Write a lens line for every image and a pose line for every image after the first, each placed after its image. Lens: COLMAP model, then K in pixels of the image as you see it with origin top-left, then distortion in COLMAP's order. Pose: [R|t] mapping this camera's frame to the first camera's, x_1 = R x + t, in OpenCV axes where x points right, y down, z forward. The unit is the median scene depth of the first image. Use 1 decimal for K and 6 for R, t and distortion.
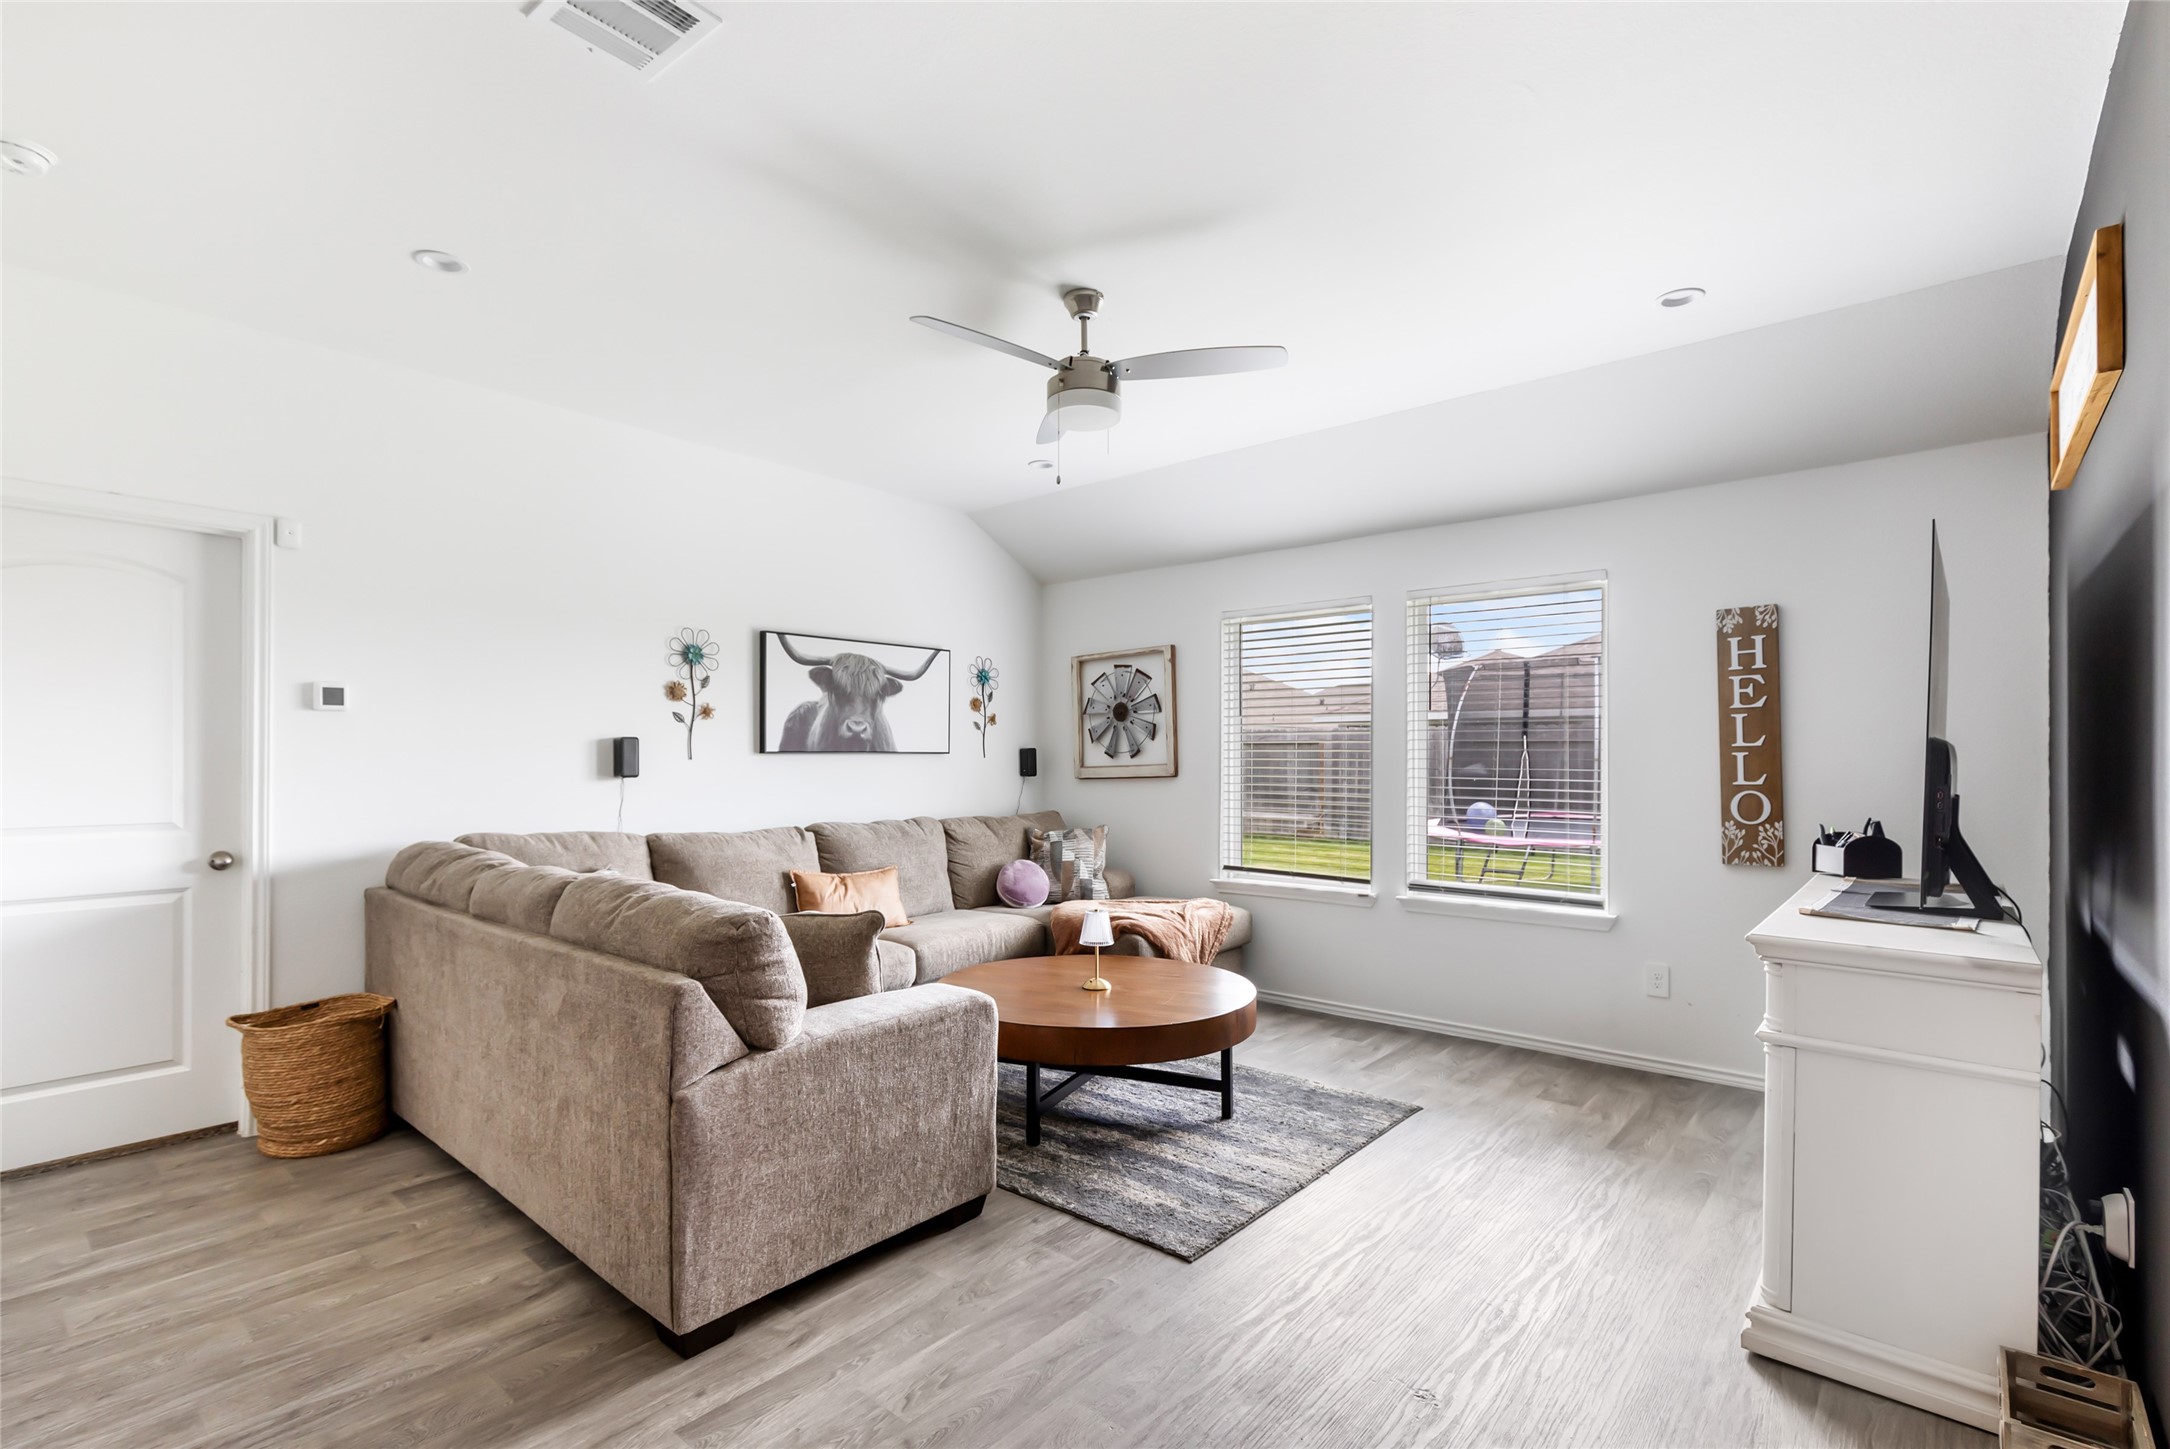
lens RADIAL K [[1011.6, 0, 1076.7], [0, 1011.6, 774.2], [0, 0, 1]] dist [0.007693, -0.003451]
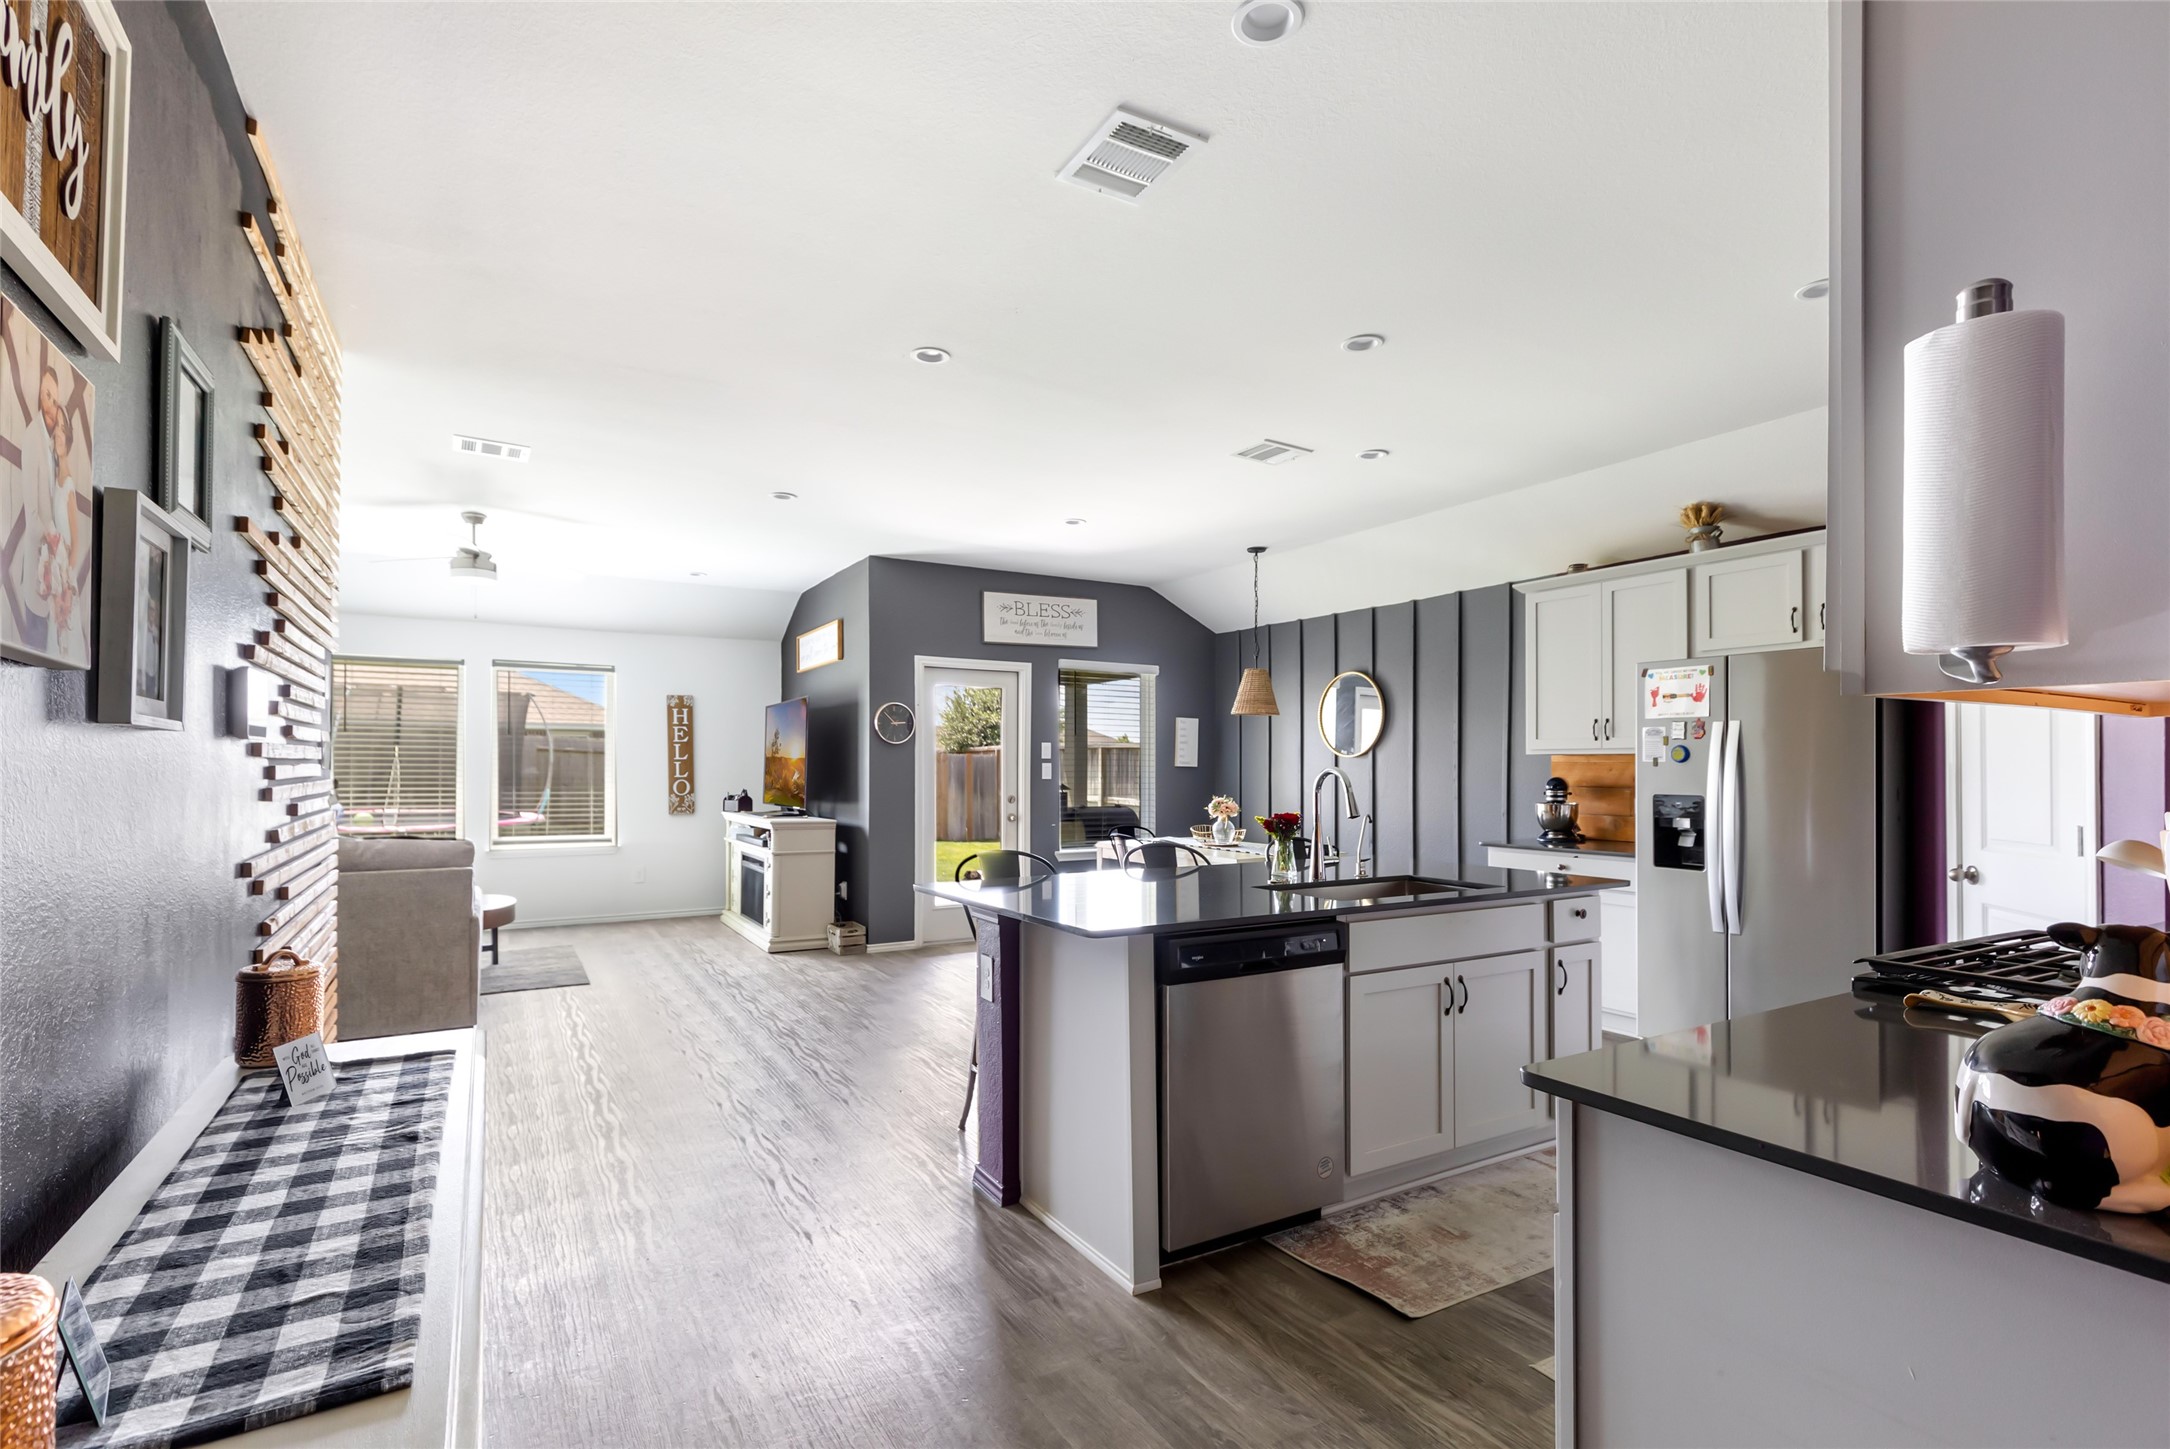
lens RADIAL K [[1011.6, 0, 1080.4], [0, 1011.6, 756.9], [0, 0, 1]] dist [0.007693, -0.003451]
pose [[0.324390, 0.008644, 0.945884, -0.843779], [0.008435, 0.999892, -0.012030, 0.000333], [-0.945886, 0.011881, 0.324282, -0.389839]]
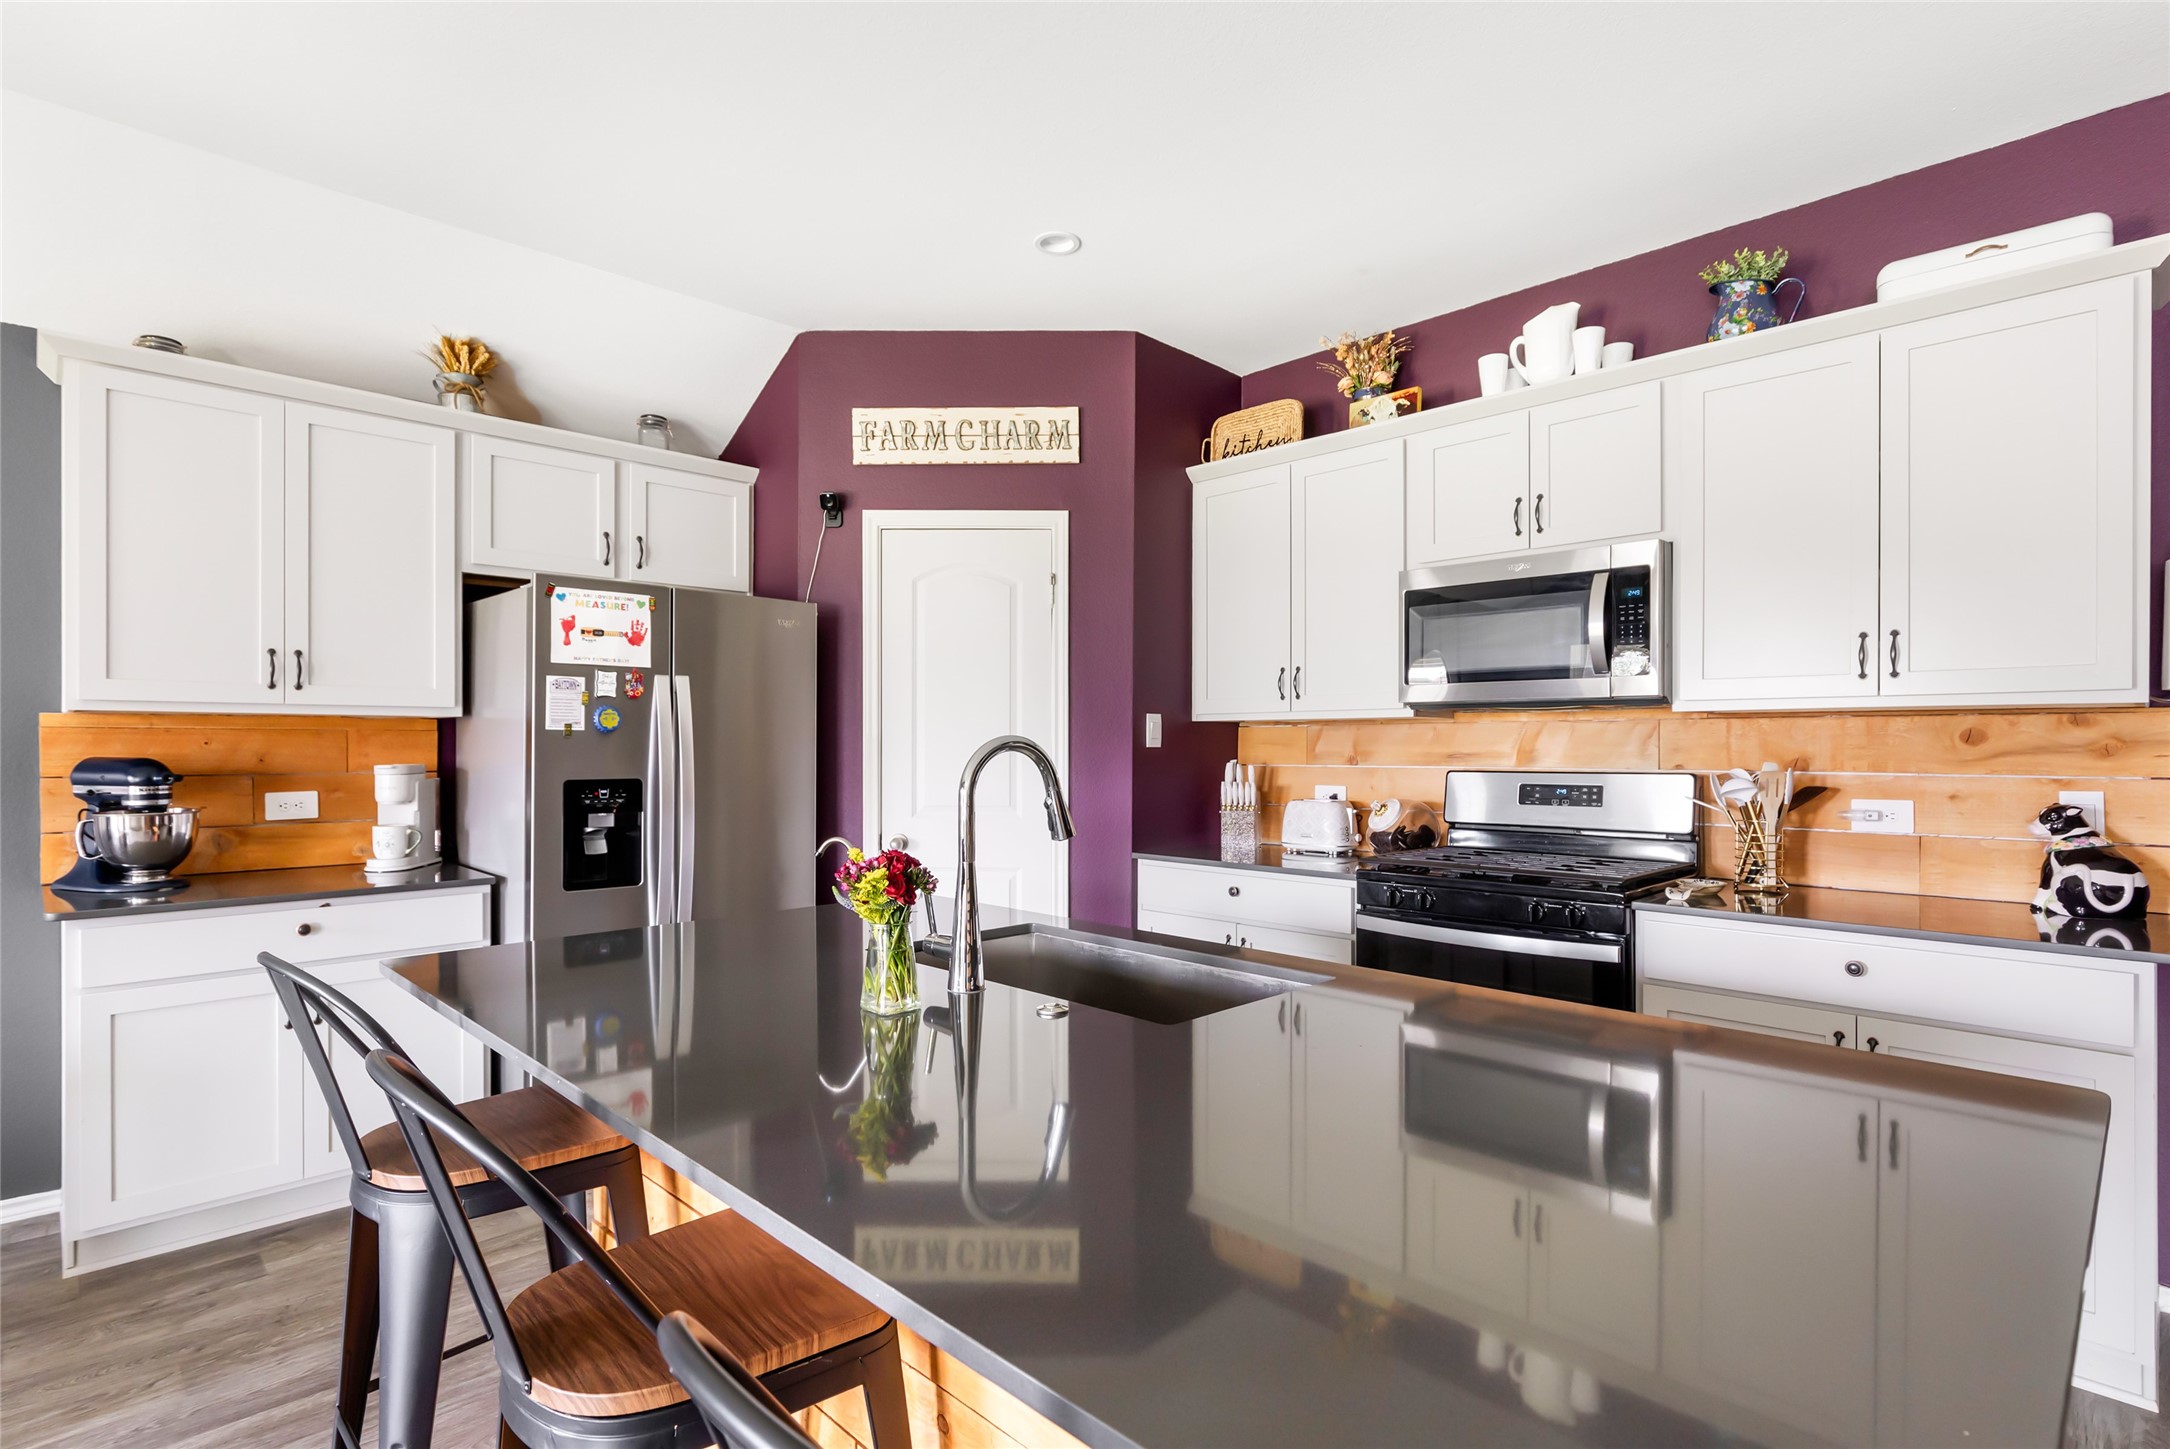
lens RADIAL K [[1065.9, 0, 1097.9], [0, 1065.9, 742.7], [0, 0, 1]] dist [-0.003064, -0.003164]
pose [[-0.997244, -0.001110, 0.074181, -0.222821], [-0.000528, 0.999969, 0.007859, 0.000444], [-0.074188, 0.007798, -0.997214, -0.019134]]
